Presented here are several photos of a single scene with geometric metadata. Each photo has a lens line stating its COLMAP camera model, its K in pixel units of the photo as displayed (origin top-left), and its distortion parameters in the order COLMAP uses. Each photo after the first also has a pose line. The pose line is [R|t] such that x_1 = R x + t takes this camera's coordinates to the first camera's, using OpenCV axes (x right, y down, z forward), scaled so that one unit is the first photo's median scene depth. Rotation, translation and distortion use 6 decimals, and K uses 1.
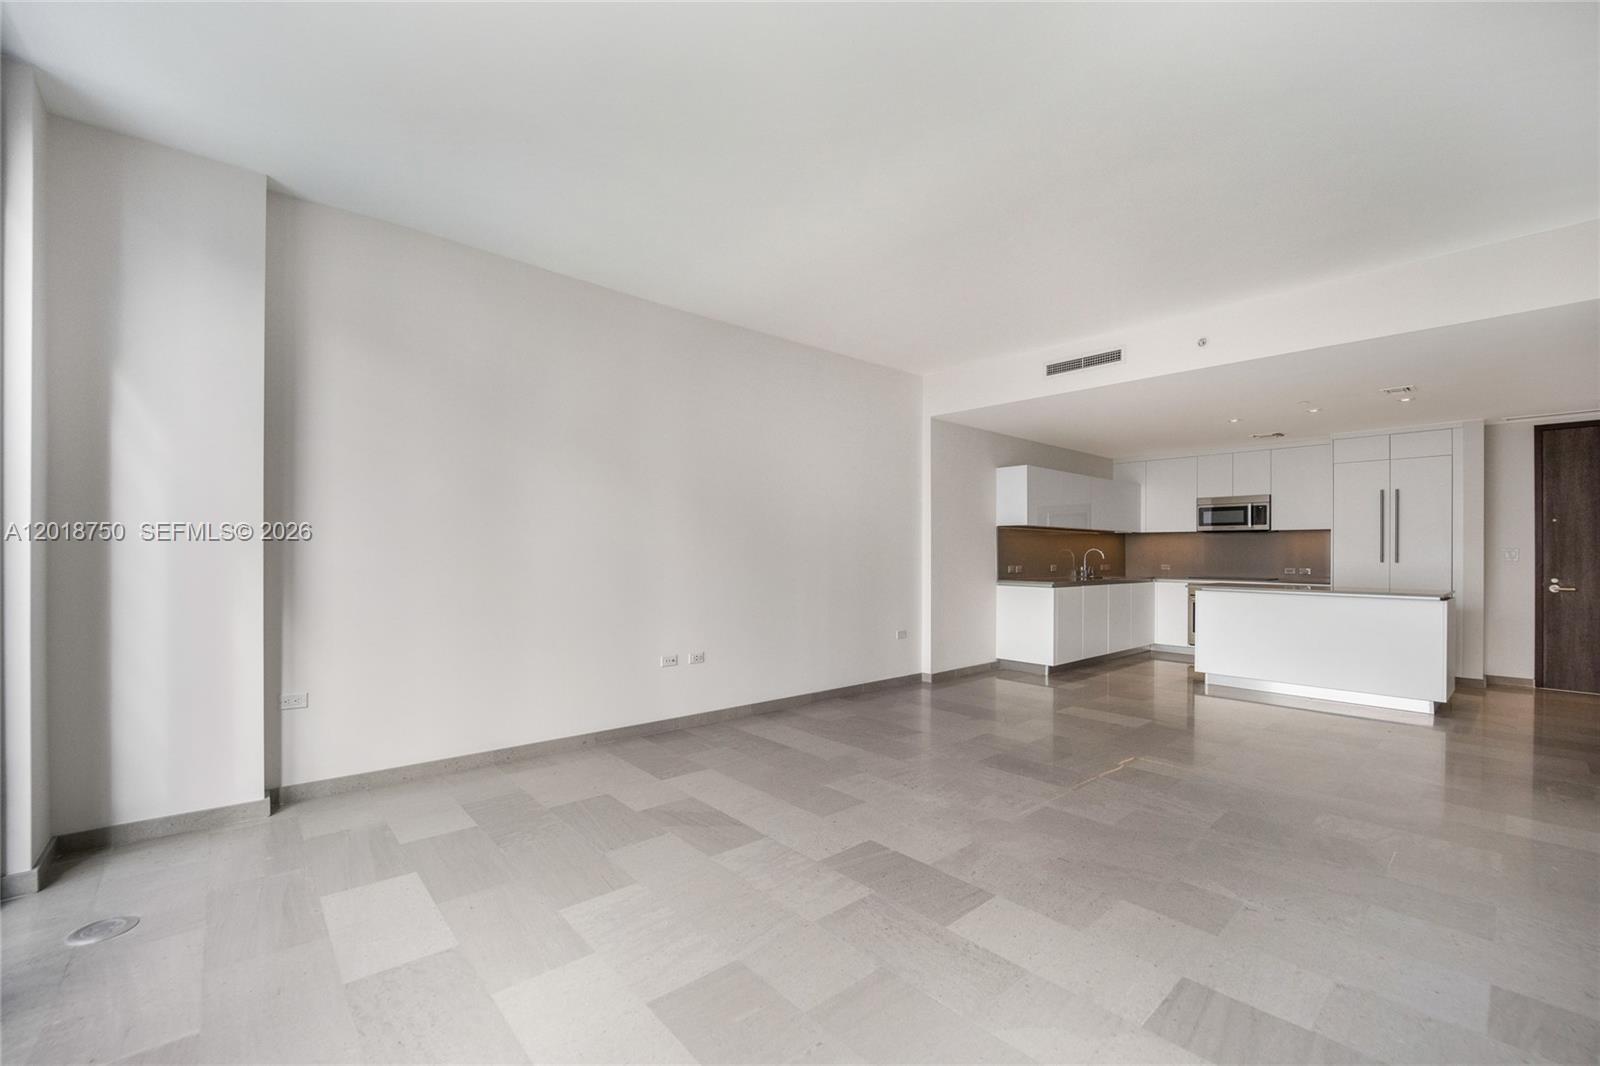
lens RADIAL K [[651.9, 0, 804.4], [0, 651.9, 549.0], [0, 0, 1]] dist [-0.000619, -0.013292]
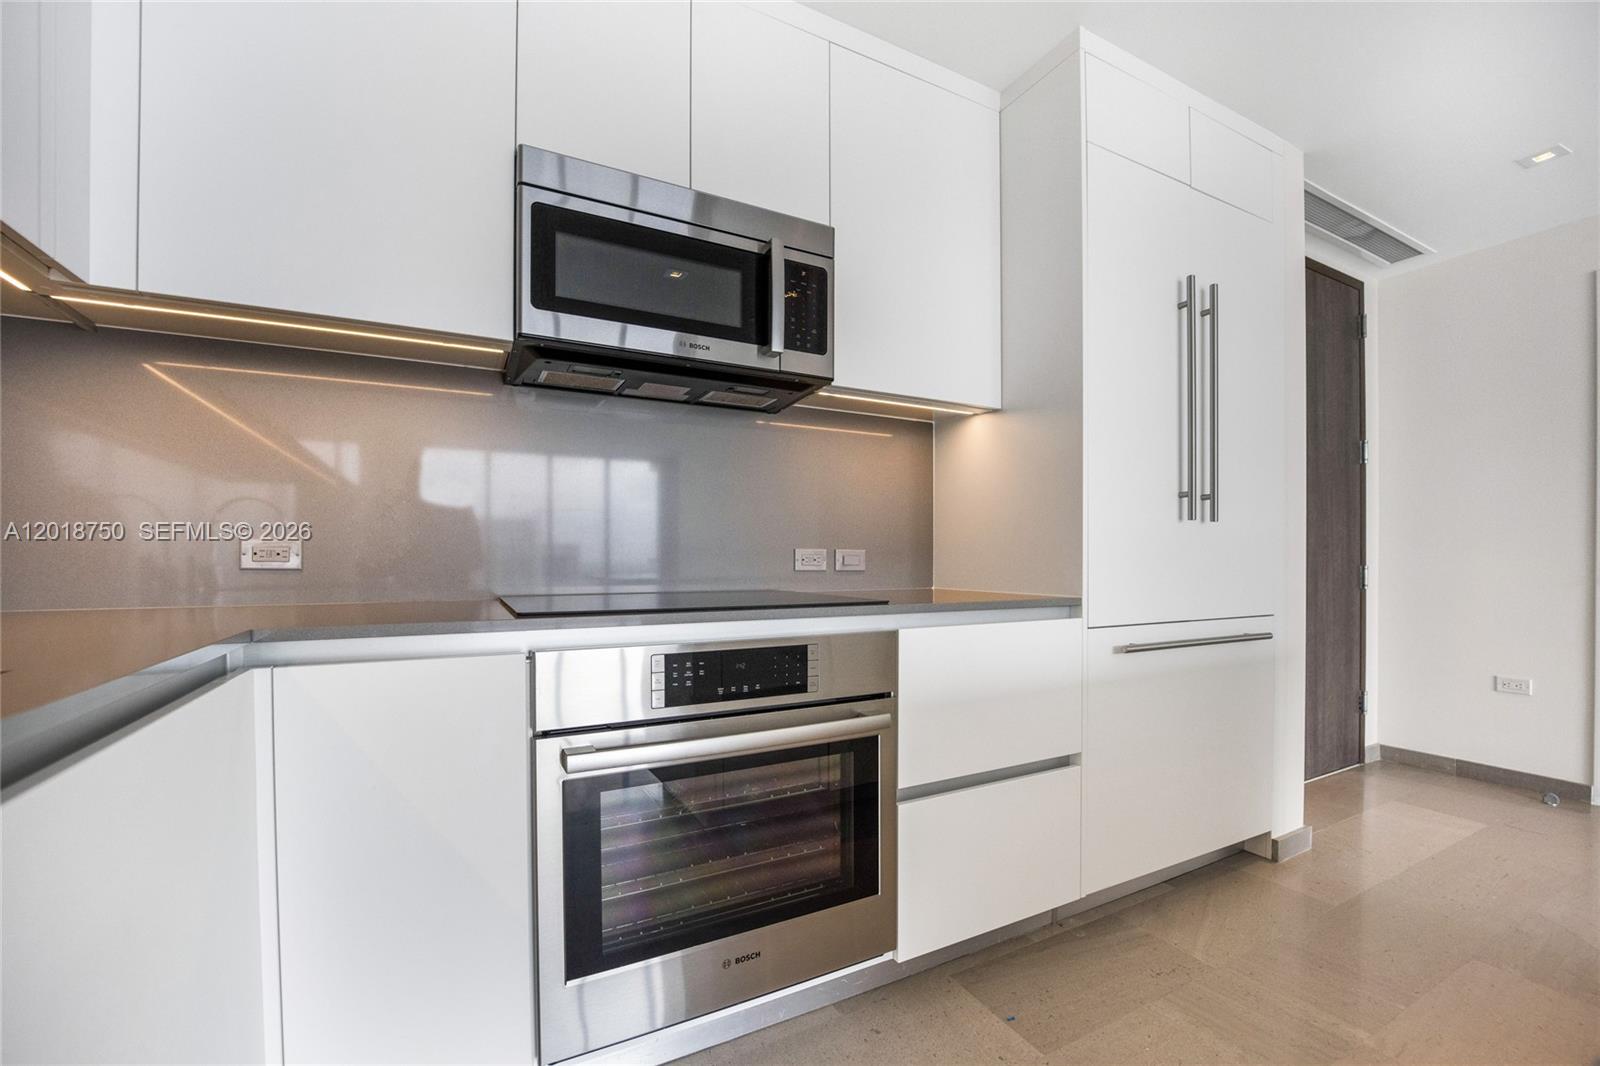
lens RADIAL K [[651.9, 0, 804.4], [0, 651.9, 549.0], [0, 0, 1]] dist [-0.000619, -0.013292]
pose [[0.248129, -0.004335, 0.968717, 0.482845], [-0.010906, 0.999914, 0.007268, 0.027948], [-0.968666, -0.012368, 0.248060, 0.935541]]
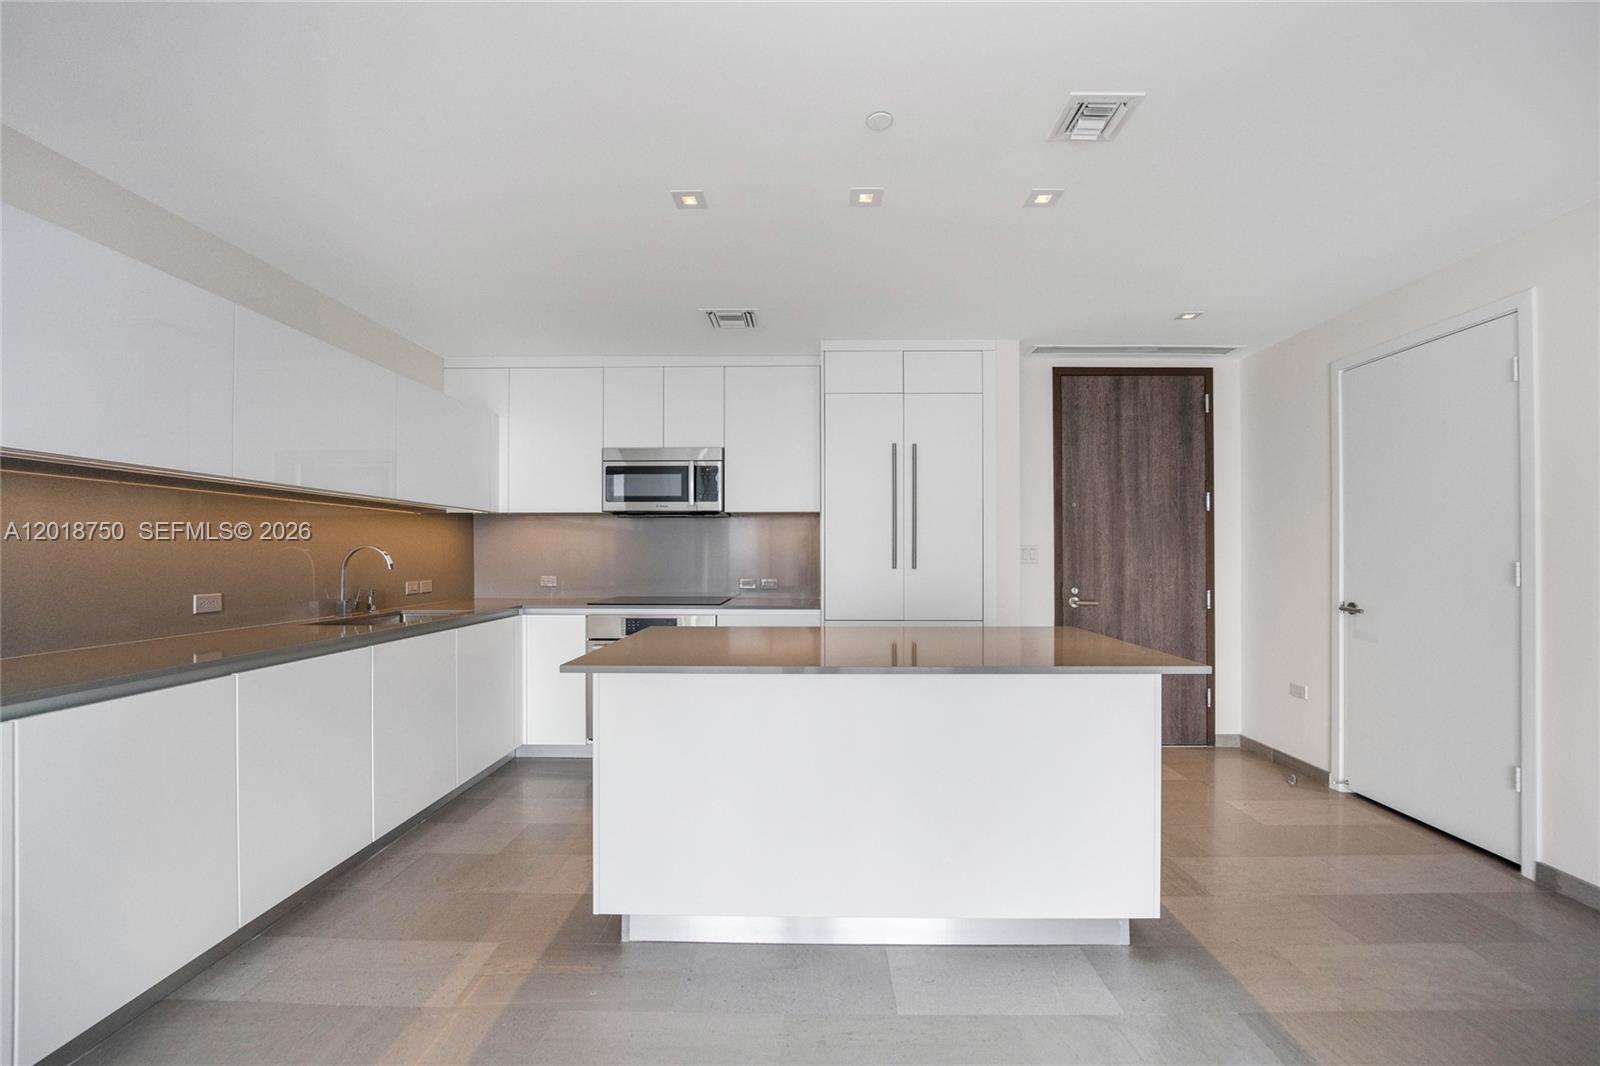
lens RADIAL K [[660.0, 0, 798.5], [0, 660.0, 541.1], [0, 0, 1]] dist [-0.002637, -0.000477]
pose [[0.671140, 0.004525, 0.741317, 0.342684], [0.000879, 0.999976, -0.006900, -0.000292], [-0.741331, 0.005283, 0.671119, 0.570960]]
